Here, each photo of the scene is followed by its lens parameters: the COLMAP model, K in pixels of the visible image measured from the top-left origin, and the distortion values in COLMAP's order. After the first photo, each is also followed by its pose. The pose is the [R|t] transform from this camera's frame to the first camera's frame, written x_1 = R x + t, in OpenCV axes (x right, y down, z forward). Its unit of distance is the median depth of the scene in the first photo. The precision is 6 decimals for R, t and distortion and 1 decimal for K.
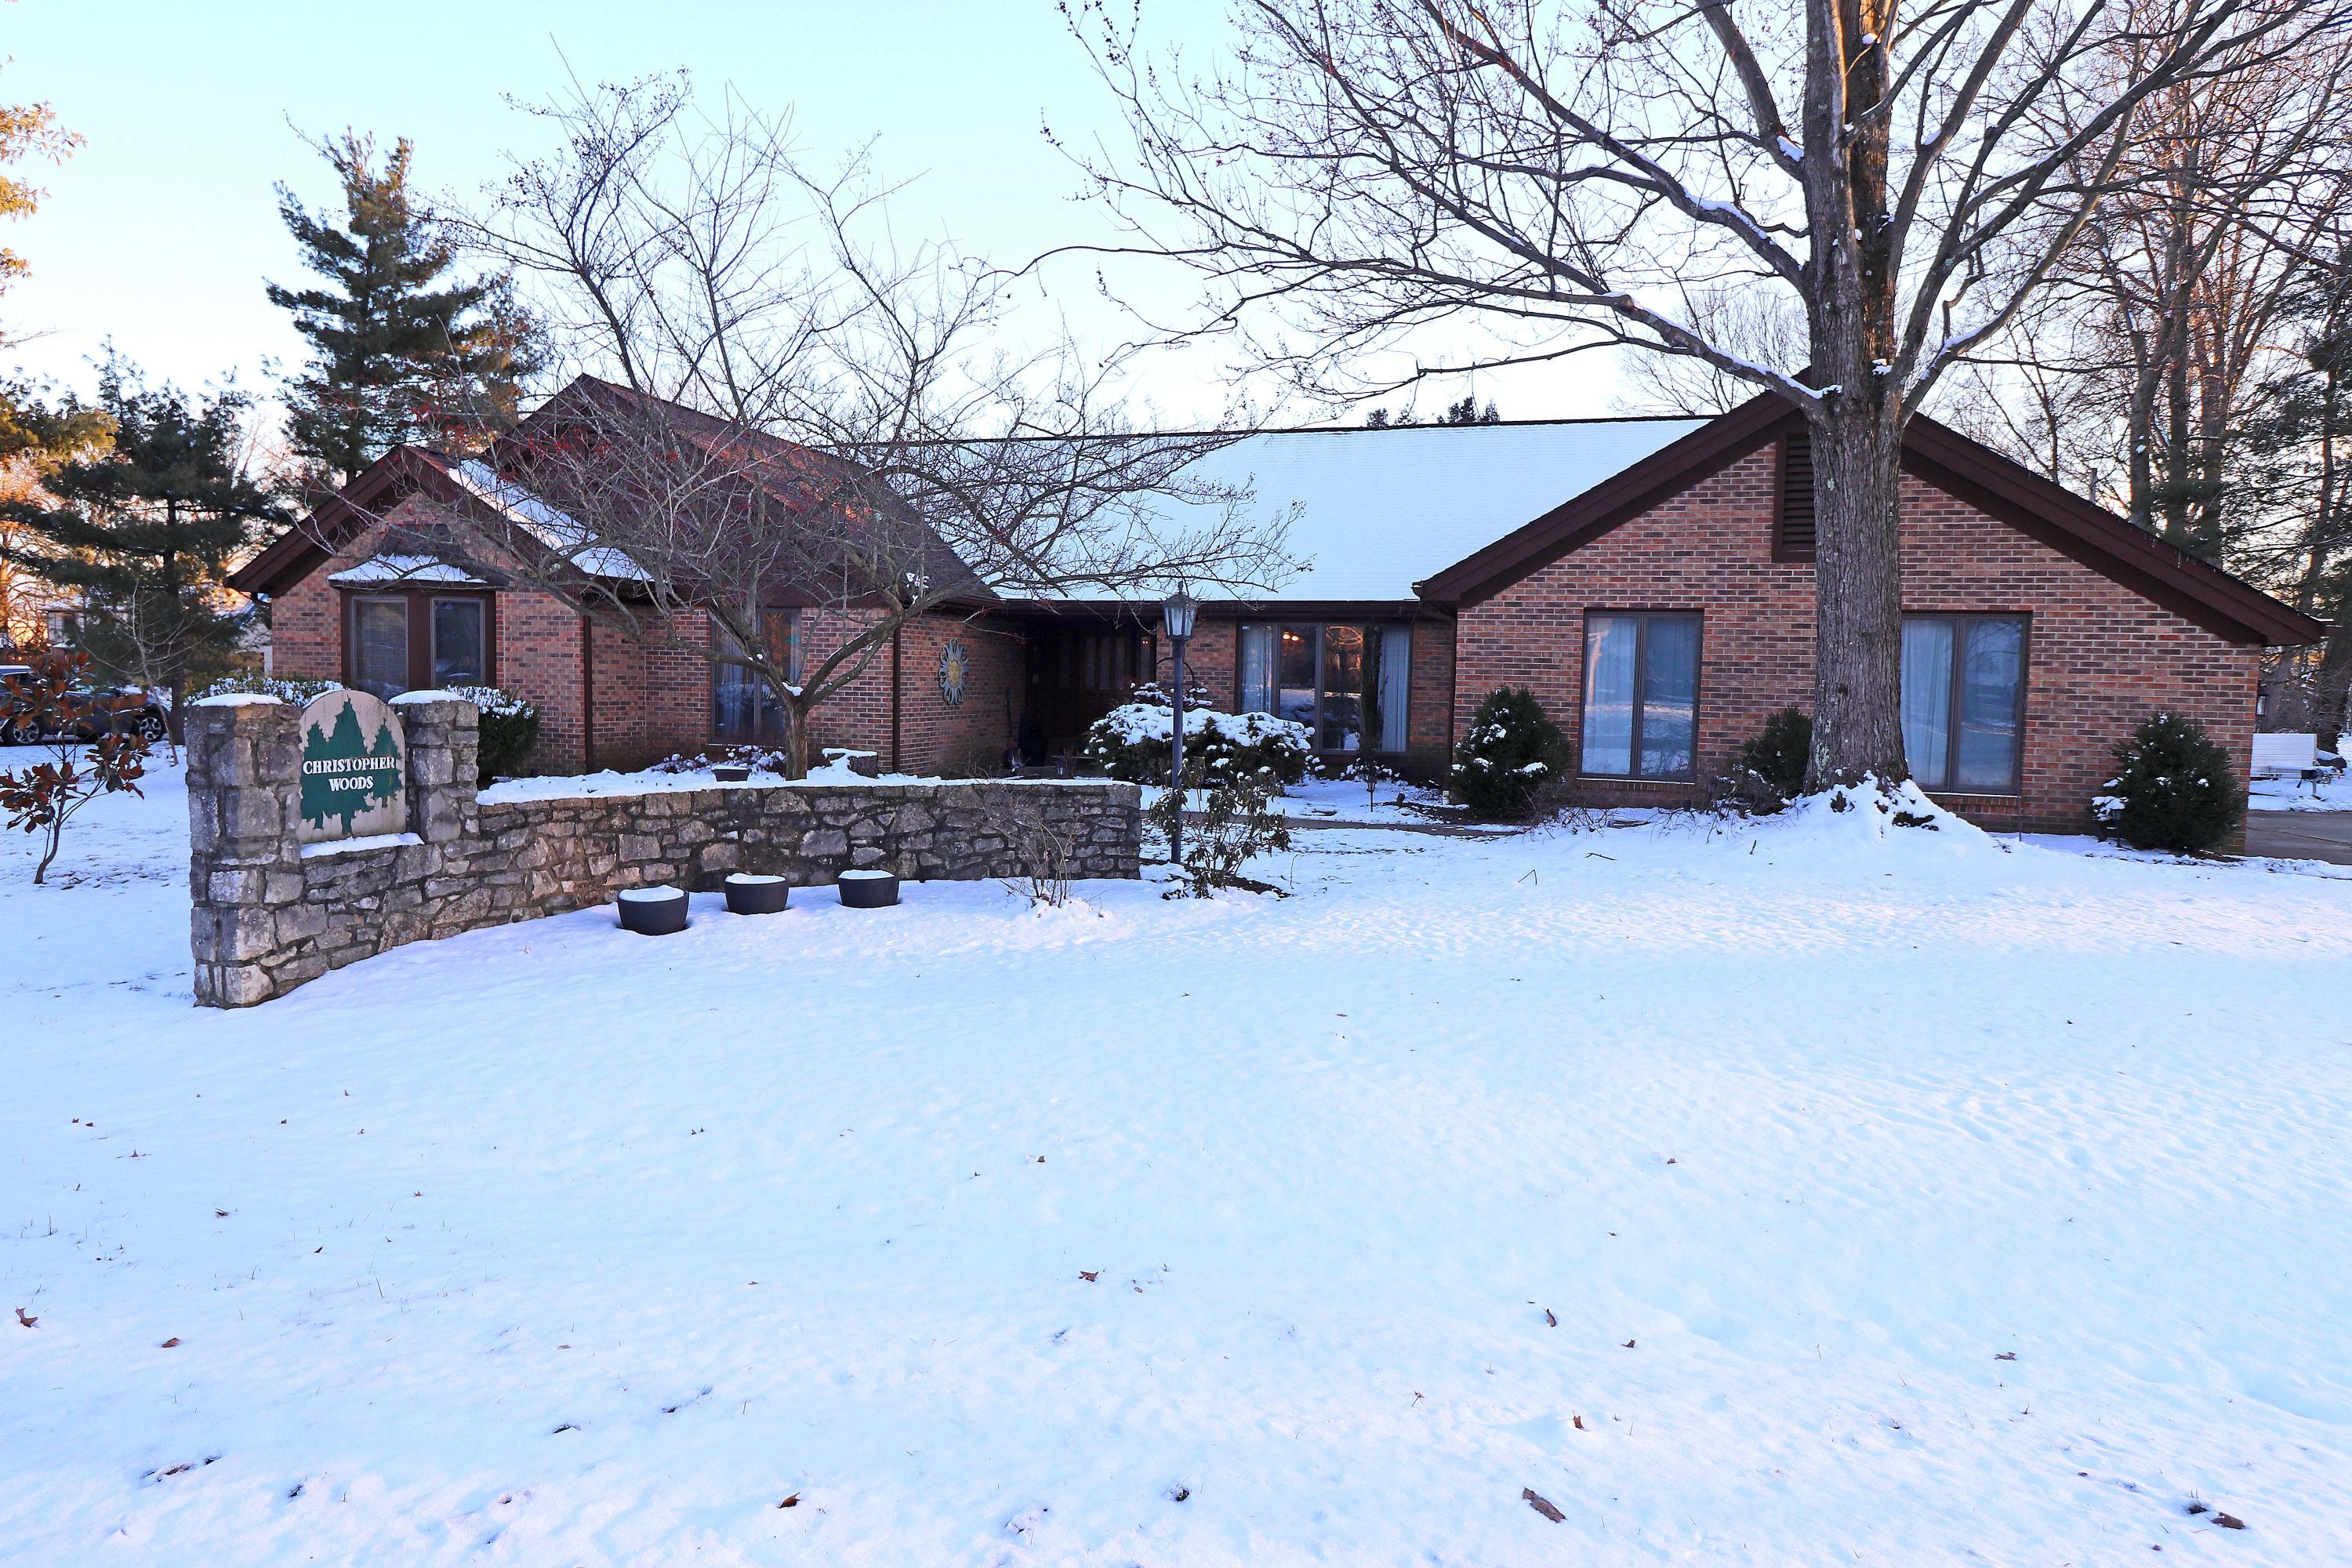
lens RADIAL K [[1378.4, 0, 1176.0], [0, 1378.4, 784.0], [0, 0, 1]] dist [-0.002978, -0.005123]
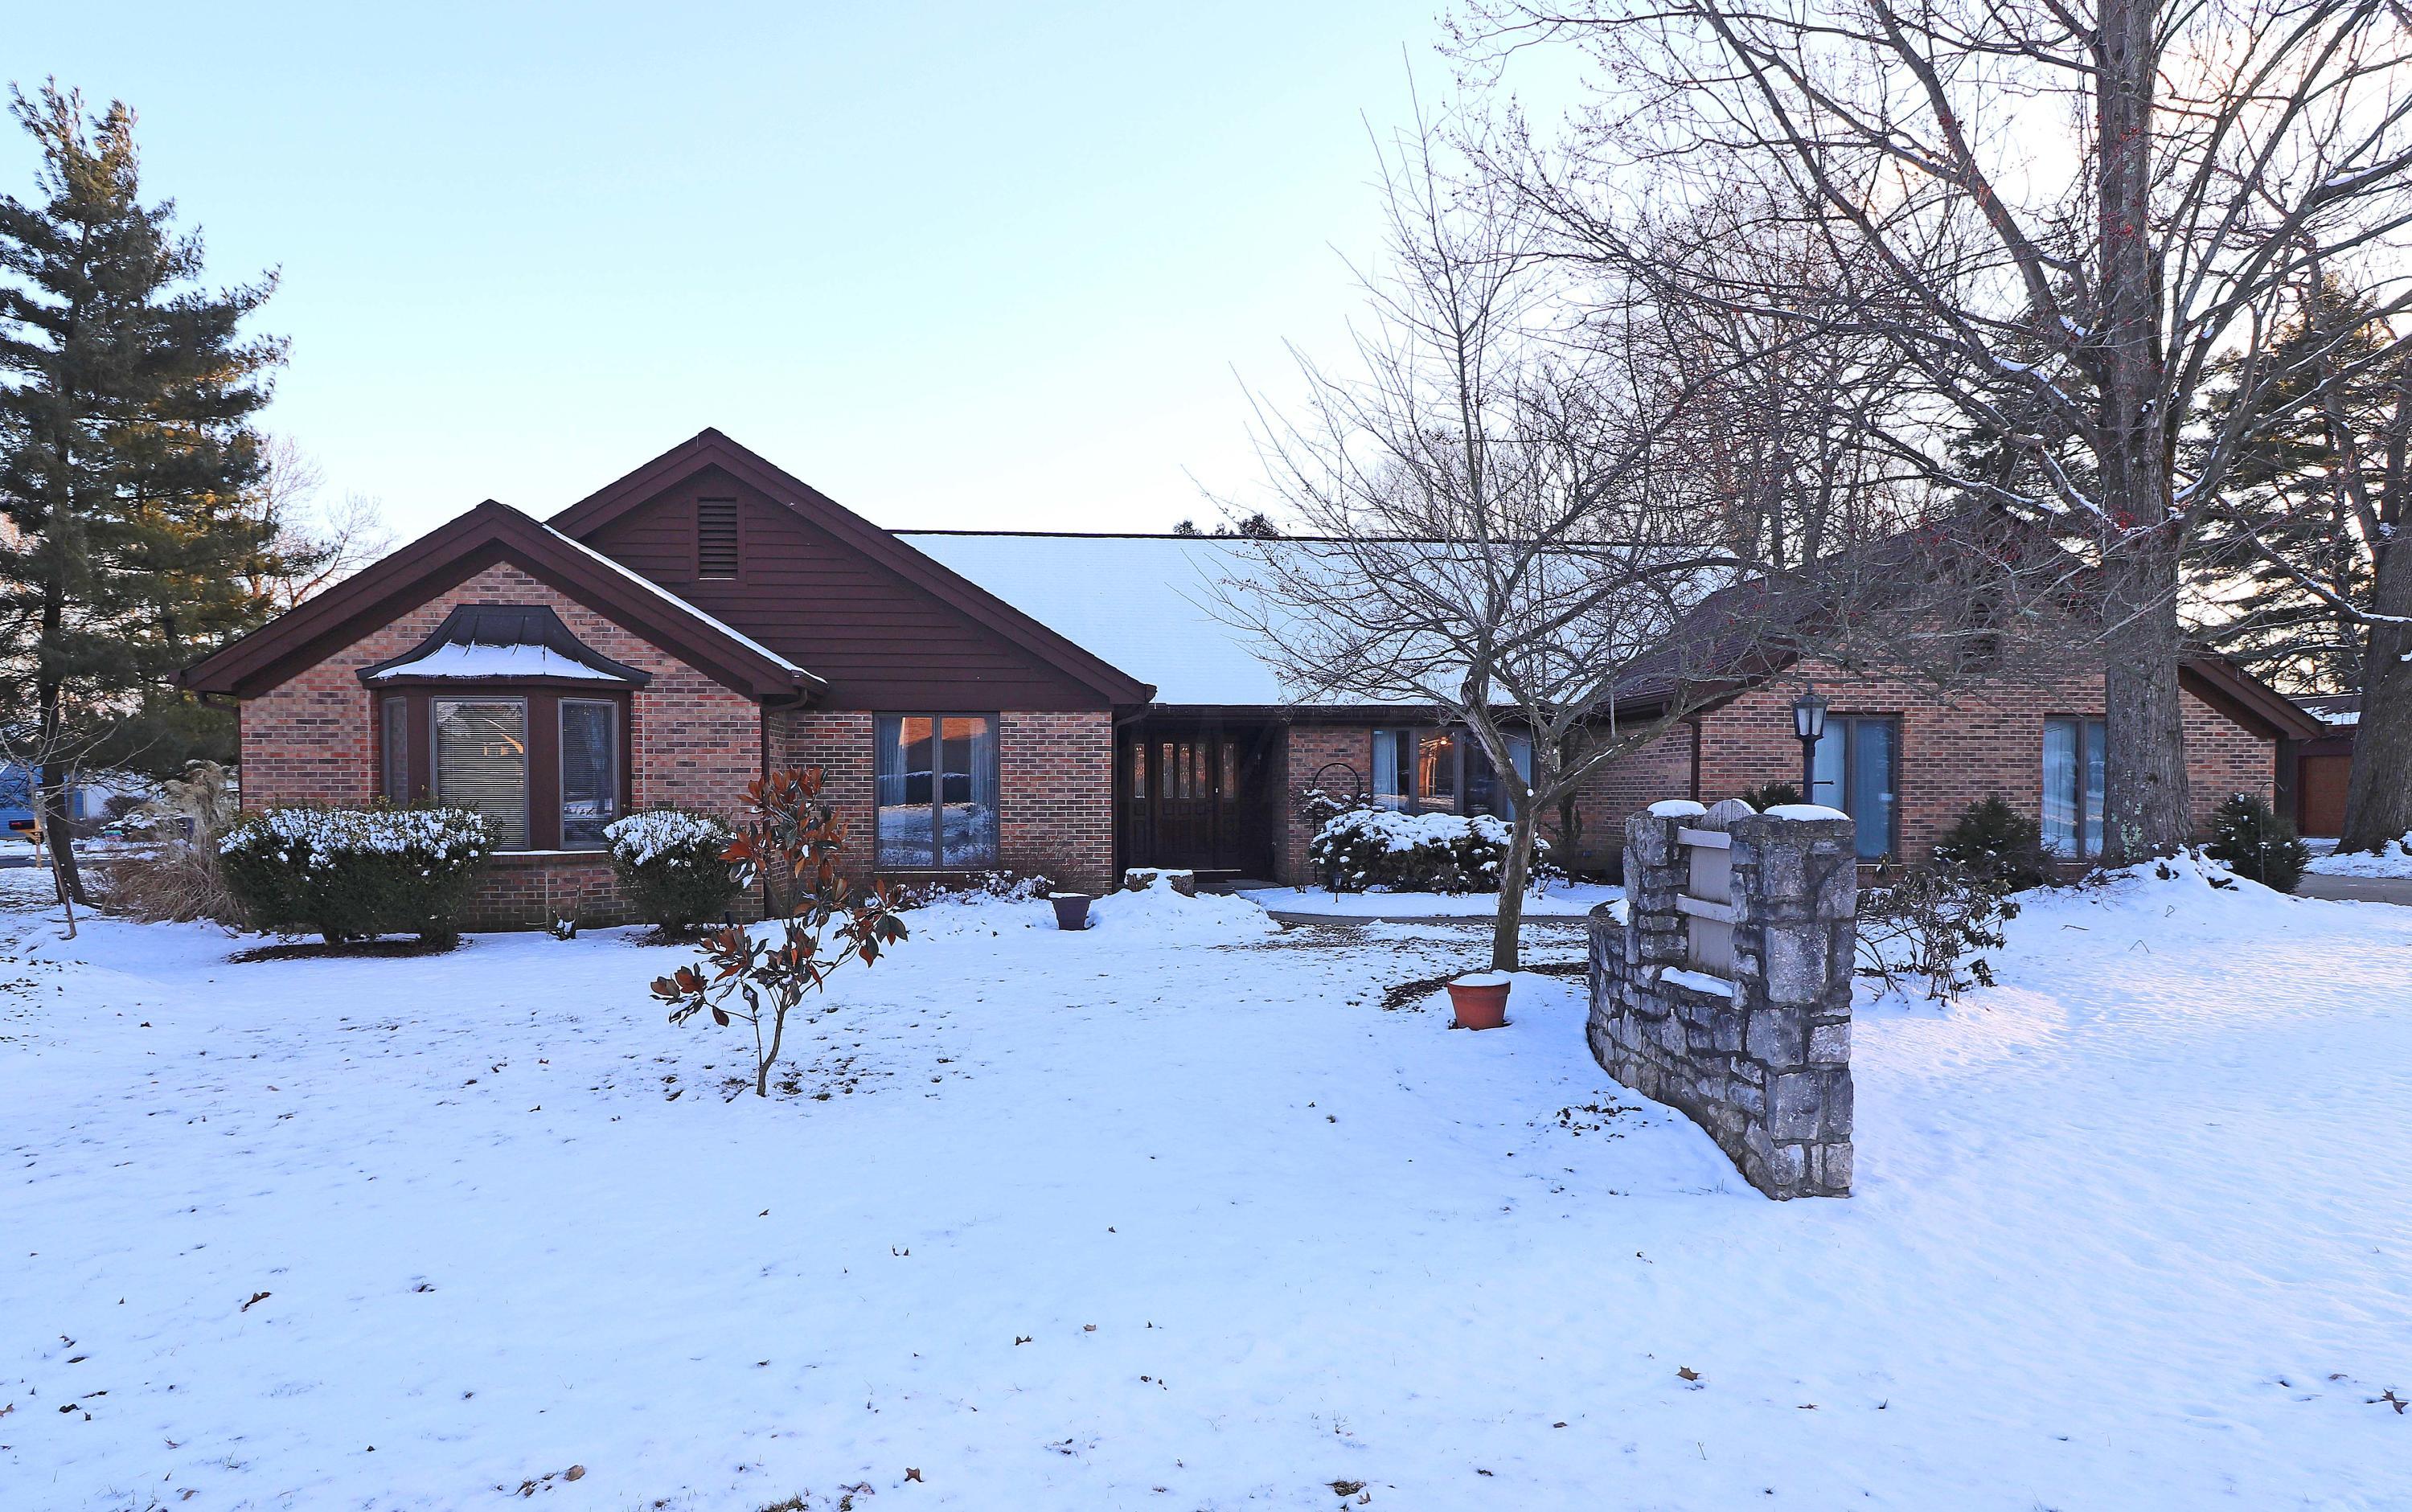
lens RADIAL K [[1372.1, 0, 1201.5], [0, 1372.1, 853.4], [0, 0, 1]] dist [-0.012012, -0.001773]
pose [[0.923066, -0.039571, 0.382601, -0.622927], [0.050638, 0.998538, -0.018893, -0.018821], [-0.381294, 0.036814, 0.923721, 0.184906]]
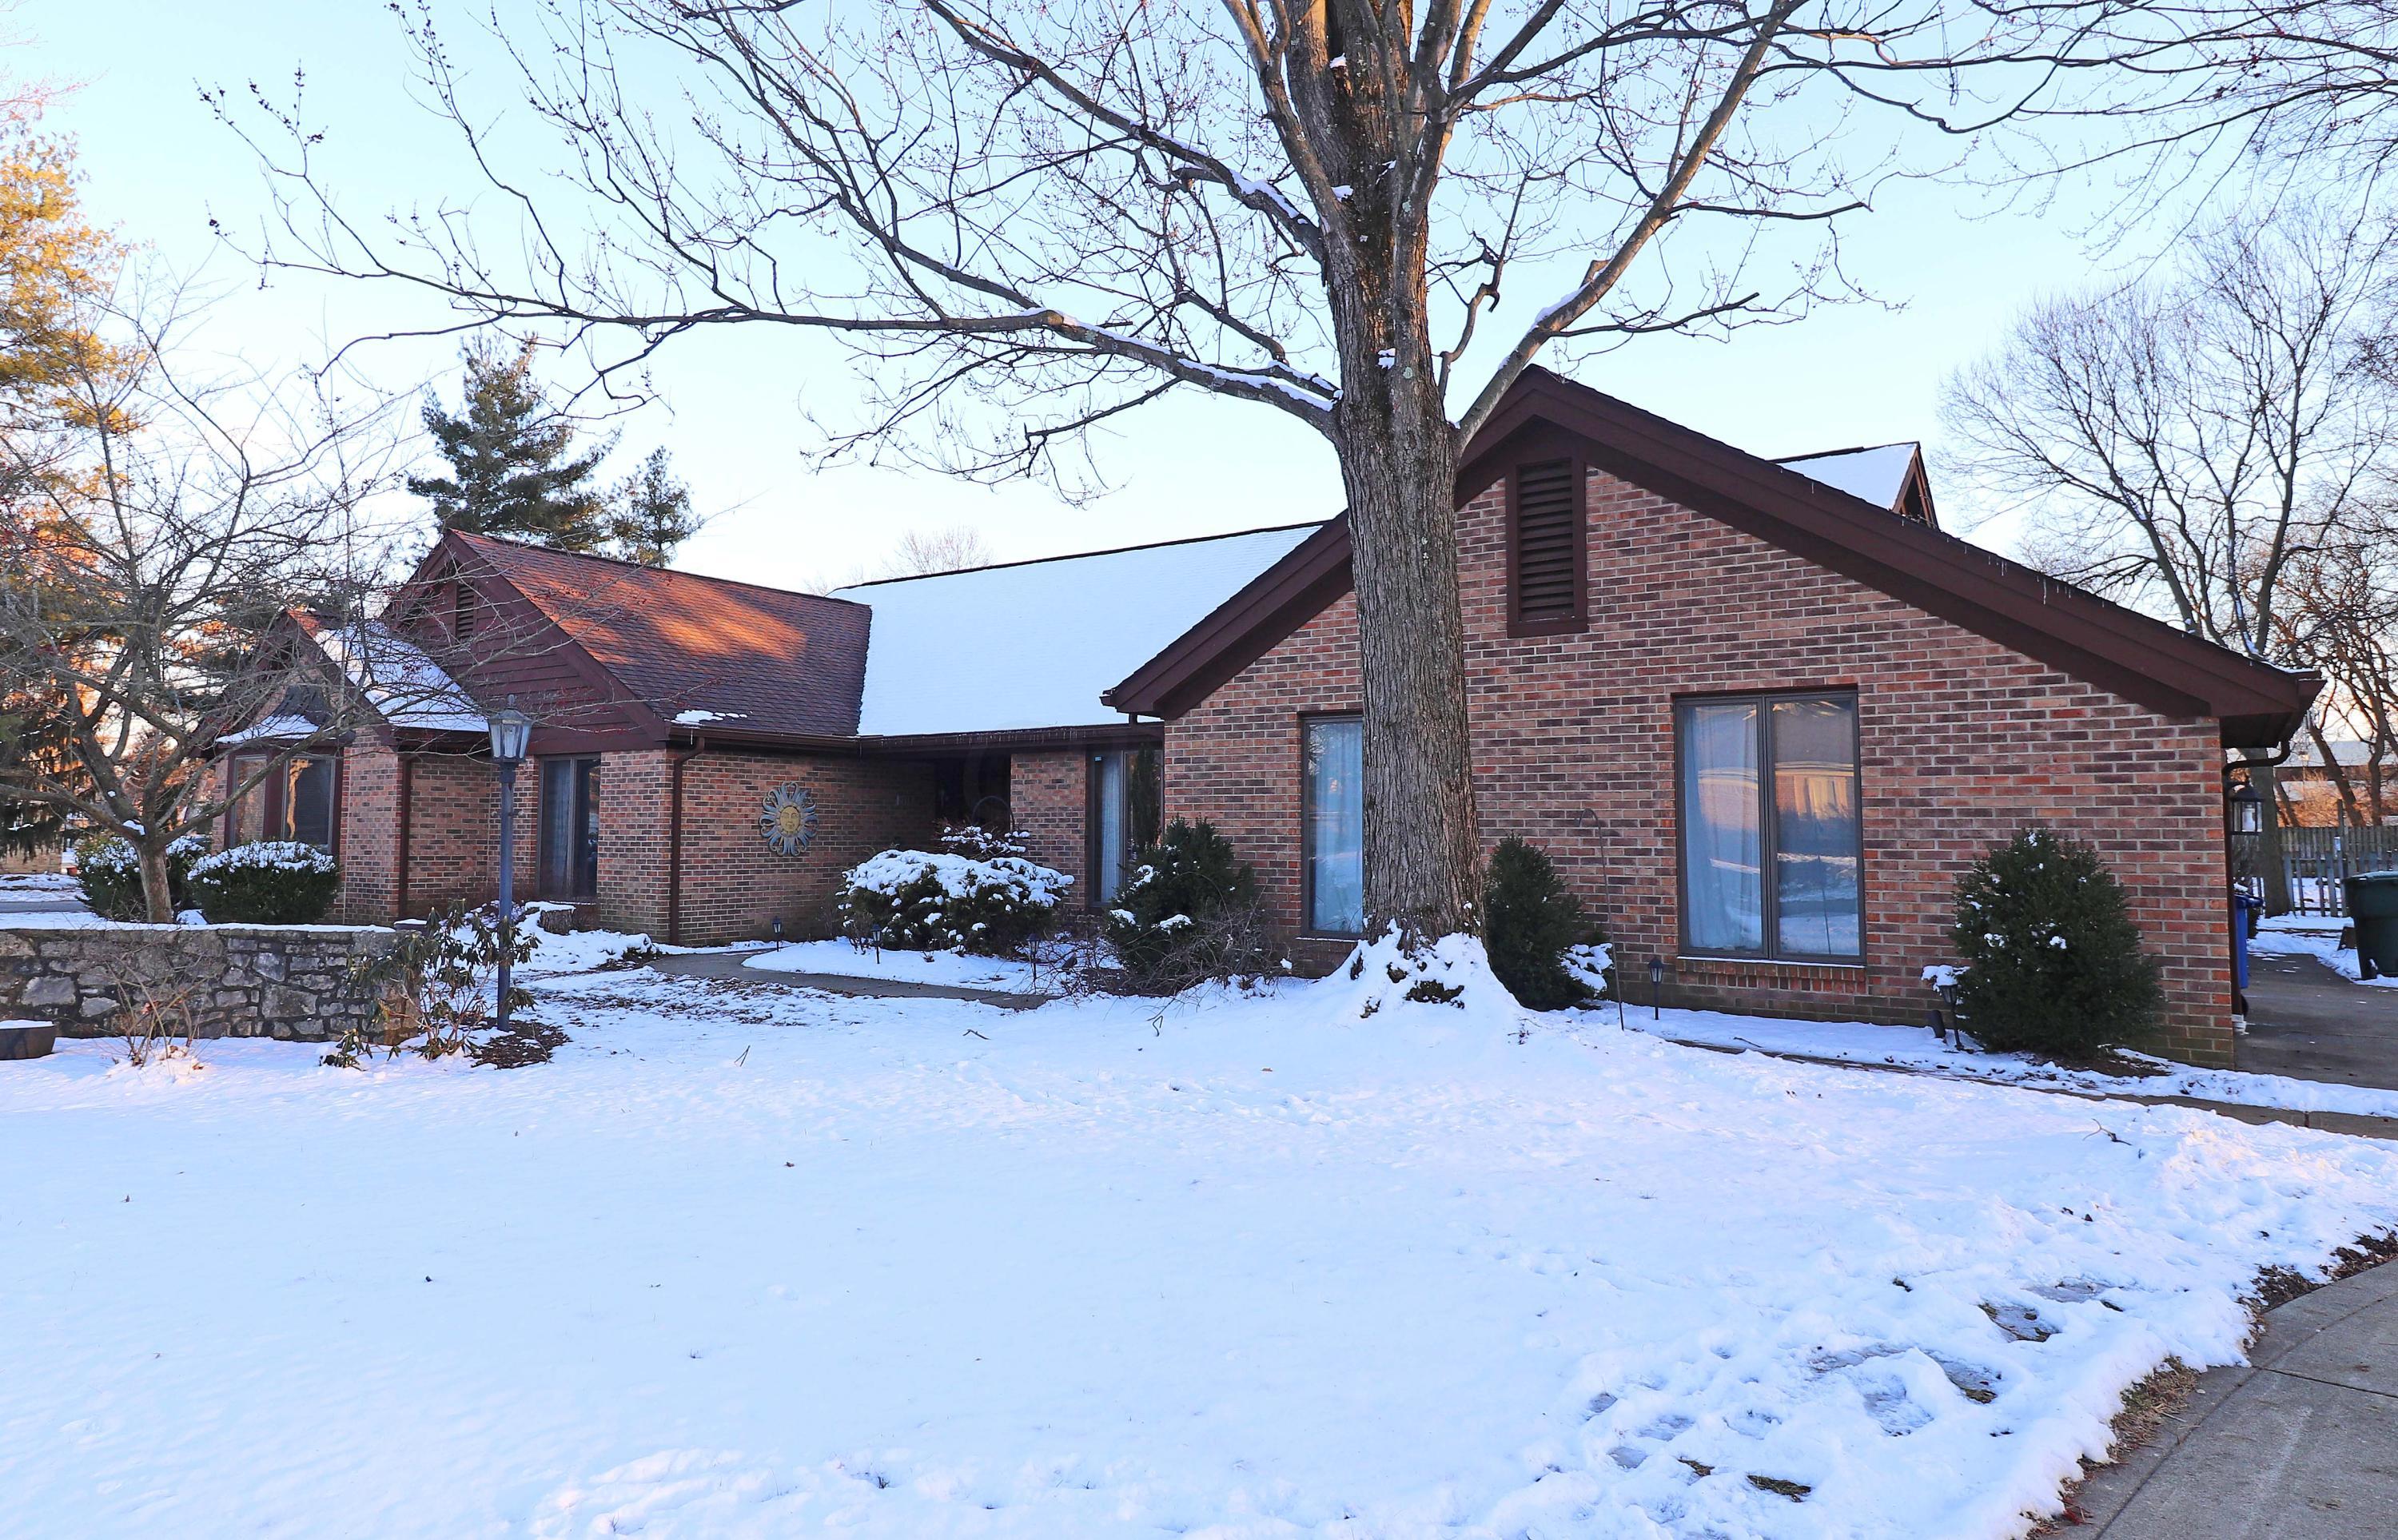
lens RADIAL K [[1557.2, 0, 1134.7], [0, 1557.2, 724.2], [0, 0, 1]] dist [0.001453, -0.018427]
pose [[0.939396, -0.041997, -0.340253, 0.541131], [-0.010512, 0.988473, -0.151030, 0.010555], [0.342673, 0.145454, 0.928126, 0.181423]]
